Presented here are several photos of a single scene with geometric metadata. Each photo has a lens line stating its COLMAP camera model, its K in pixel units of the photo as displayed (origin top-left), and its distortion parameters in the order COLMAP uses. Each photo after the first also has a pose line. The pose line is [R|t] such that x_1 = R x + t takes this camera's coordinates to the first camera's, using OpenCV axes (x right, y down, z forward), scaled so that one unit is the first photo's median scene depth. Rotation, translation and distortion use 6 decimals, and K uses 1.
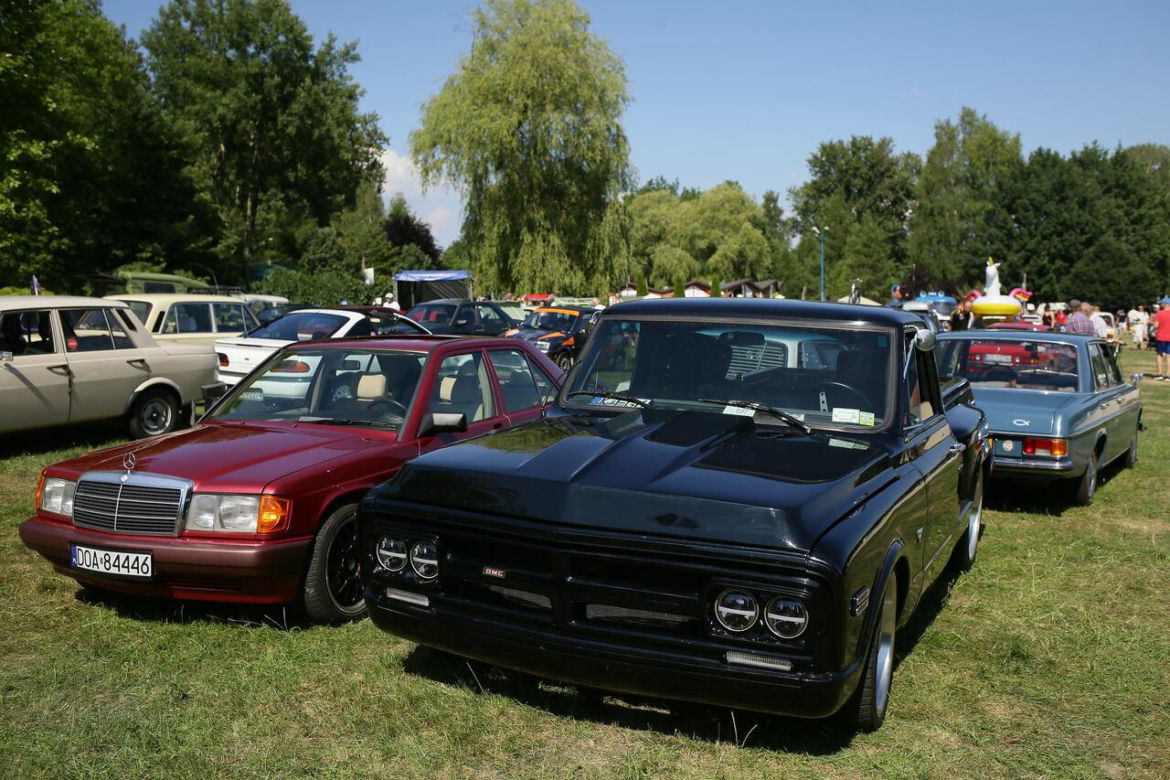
lens RADIAL K [[1088.8, 0, 576.2], [0, 1088.8, 395.1], [0, 0, 1]] dist [-0.084693, 0.051504]
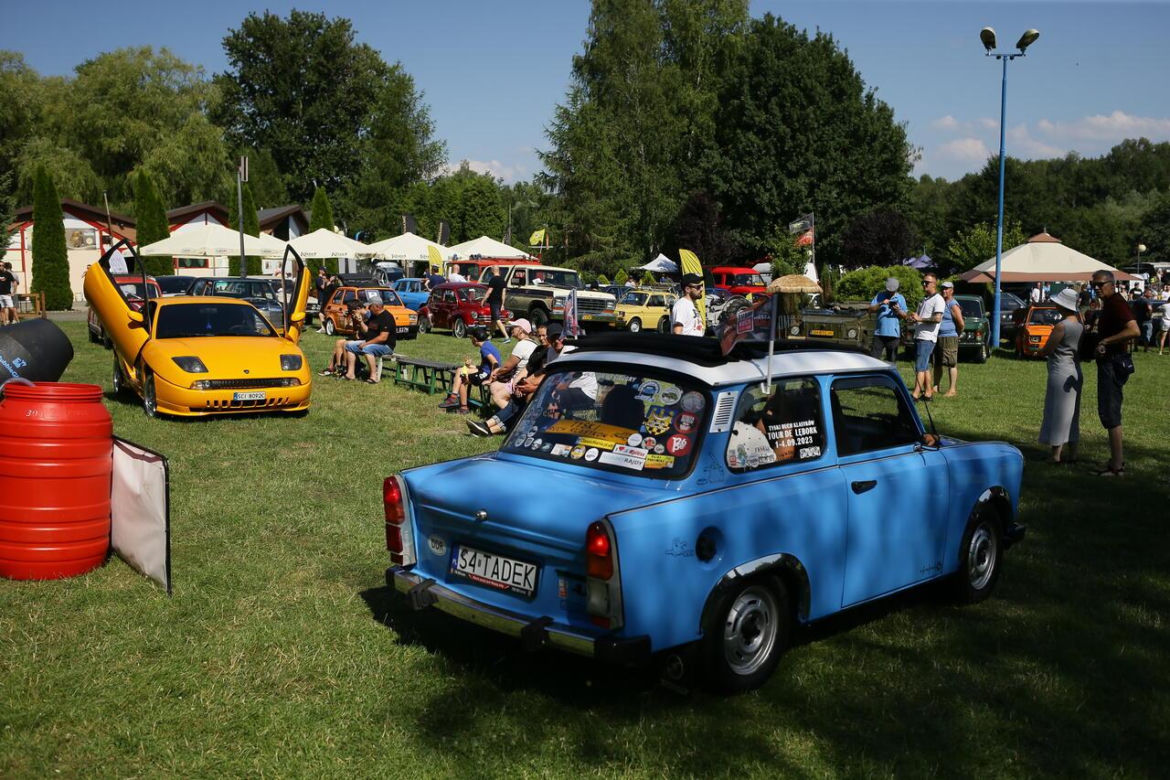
lens RADIAL K [[1087.5, 0, 568.1], [0, 1087.5, 388.1], [0, 0, 1]] dist [-0.059276, 0.046968]
pose [[0.788229, -0.052383, 0.613149, -0.047112], [0.030678, 0.998476, 0.045865, -0.035201], [-0.614617, -0.017342, 0.788635, 0.448928]]
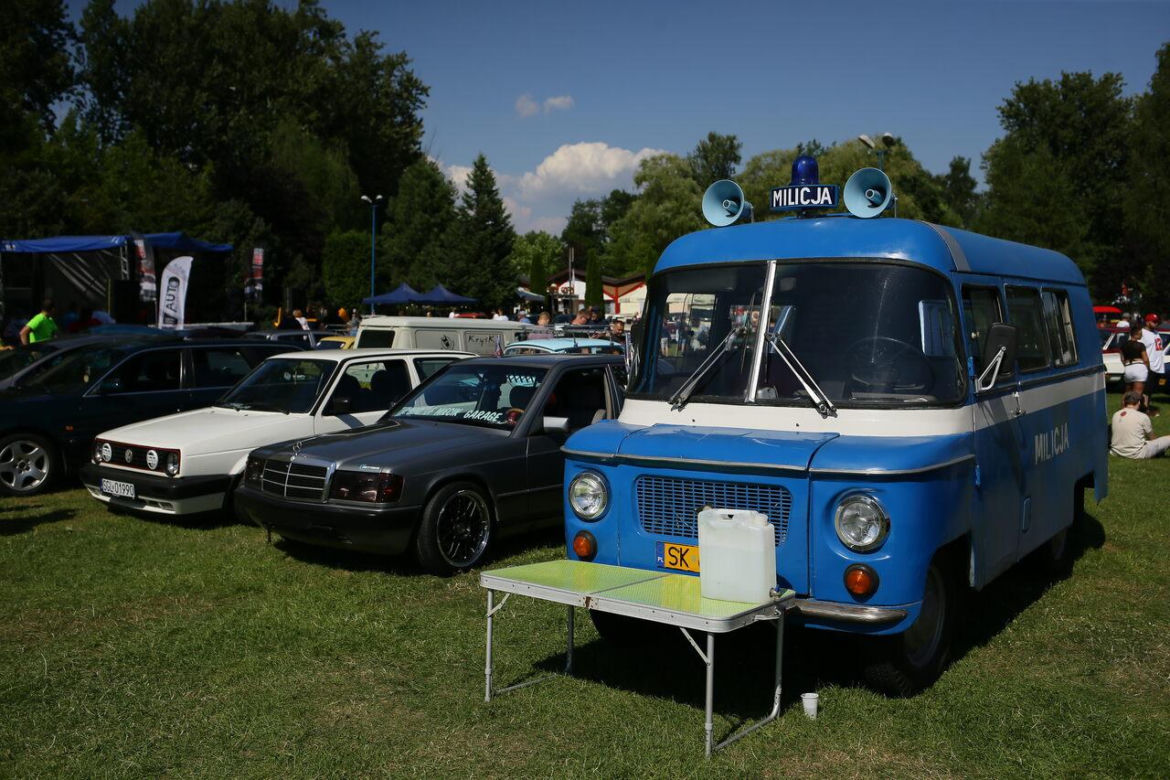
lens RADIAL K [[1088.8, 0, 576.2], [0, 1088.8, 395.1], [0, 0, 1]] dist [-0.084693, 0.051504]
pose [[0.979777, 0.021317, -0.198955, 0.103125], [-0.020541, 0.999771, 0.005962, -0.023762], [0.199036, -0.001755, 0.979991, 0.284202]]
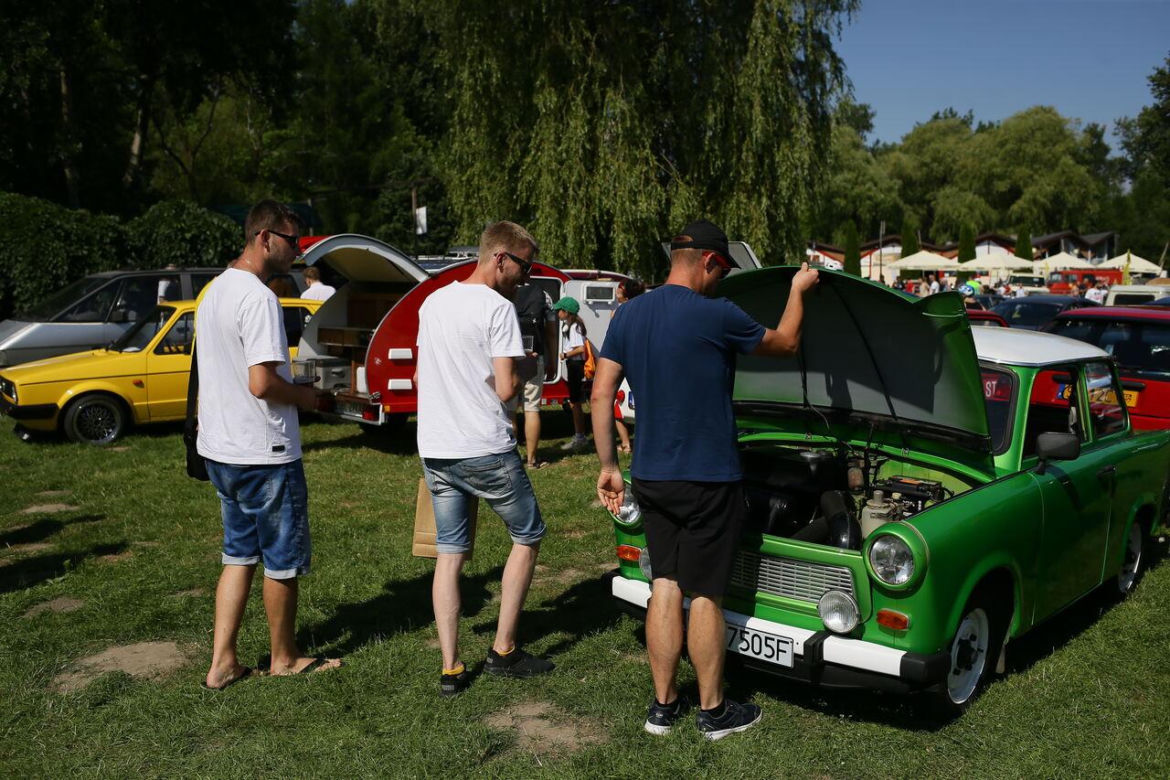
lens RADIAL K [[1088.8, 0, 576.2], [0, 1088.8, 395.1], [0, 0, 1]] dist [-0.084693, 0.051504]
pose [[0.967482, 0.029619, -0.251200, 0.023205], [-0.020530, 0.999039, 0.038729, -0.018764], [0.252106, -0.032312, 0.967160, 0.218171]]
